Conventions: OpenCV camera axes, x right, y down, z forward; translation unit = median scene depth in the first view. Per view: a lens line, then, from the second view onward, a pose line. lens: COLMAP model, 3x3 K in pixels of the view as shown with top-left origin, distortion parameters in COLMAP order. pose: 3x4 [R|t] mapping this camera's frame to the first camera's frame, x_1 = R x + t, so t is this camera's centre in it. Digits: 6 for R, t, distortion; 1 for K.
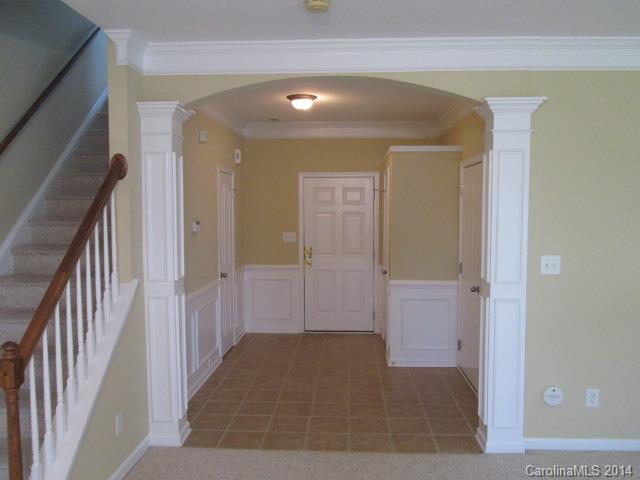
lens RADIAL K [[533.5, 0, 320.0], [0, 533.5, 240.0], [0, 0, 1]] dist [-0.050290, 0.000443]
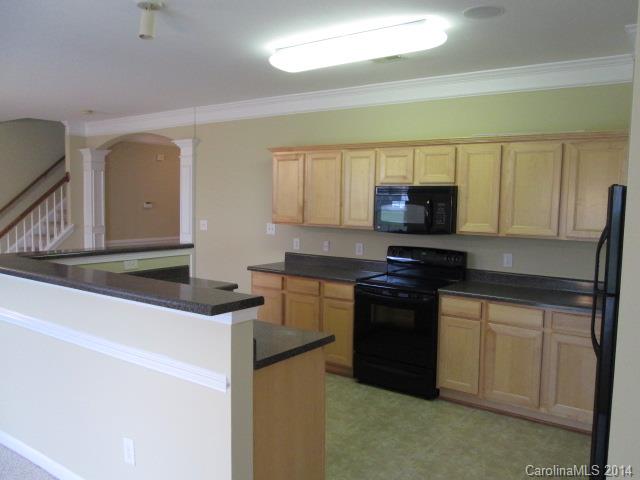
lens RADIAL K [[533.5, 0, 320.0], [0, 533.5, 240.0], [0, 0, 1]] dist [-0.050290, 0.000443]
pose [[0.837905, 0.054125, -0.543126, 1.870452], [-0.048407, 0.998519, 0.024827, 0.033174], [0.543665, 0.005489, 0.839284, -0.395341]]
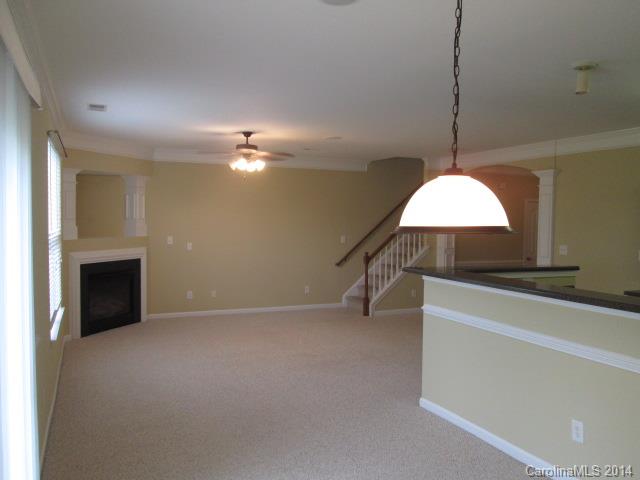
lens RADIAL K [[530.5, 0, 320.0], [0, 530.5, 240.0], [0, 0, 1]] dist [0.002681, 0.003166]
pose [[0.446877, 0.040895, -0.893660, 1.869422], [-0.068731, 0.997571, 0.011282, 0.051830], [0.891951, 0.056381, 0.448602, -0.760594]]
